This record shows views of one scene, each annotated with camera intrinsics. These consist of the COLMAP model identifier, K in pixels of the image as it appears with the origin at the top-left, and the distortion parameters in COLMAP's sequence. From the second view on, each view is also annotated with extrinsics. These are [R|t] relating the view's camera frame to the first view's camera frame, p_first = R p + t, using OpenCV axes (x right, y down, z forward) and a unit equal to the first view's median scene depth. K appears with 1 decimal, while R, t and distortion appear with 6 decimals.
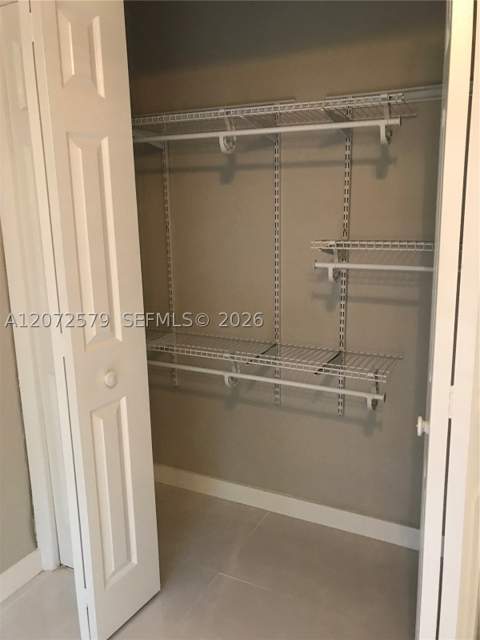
lens RADIAL K [[525.9, 0, 246.4], [0, 525.9, 322.8], [0, 0, 1]] dist [0.015863, -0.004693]
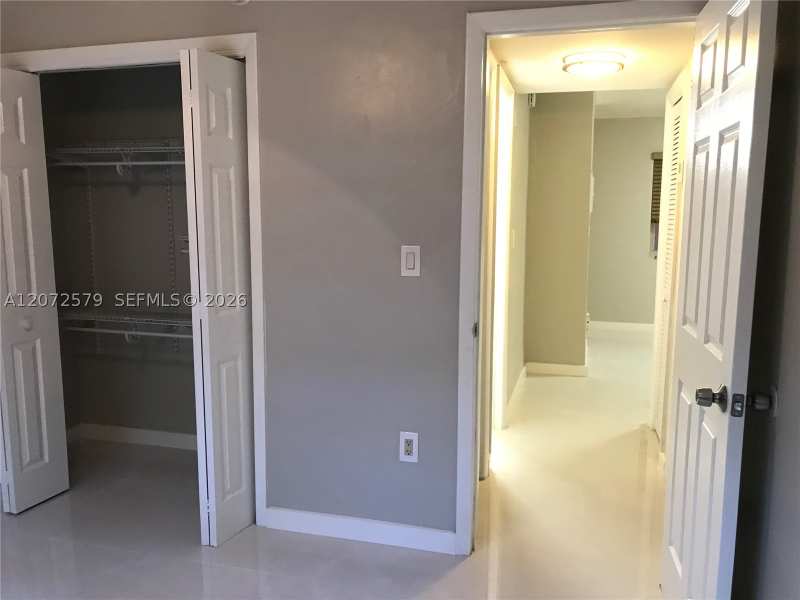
lens RADIAL K [[657.4, 0, 399.9], [0, 657.4, 297.5], [0, 0, 1]] dist [0.015863, -0.004693]
pose [[0.981203, -0.008507, 0.192791, 0.380460], [0.025908, 0.995791, -0.087919, 0.203100], [-0.191232, 0.091261, 0.977293, -0.948095]]
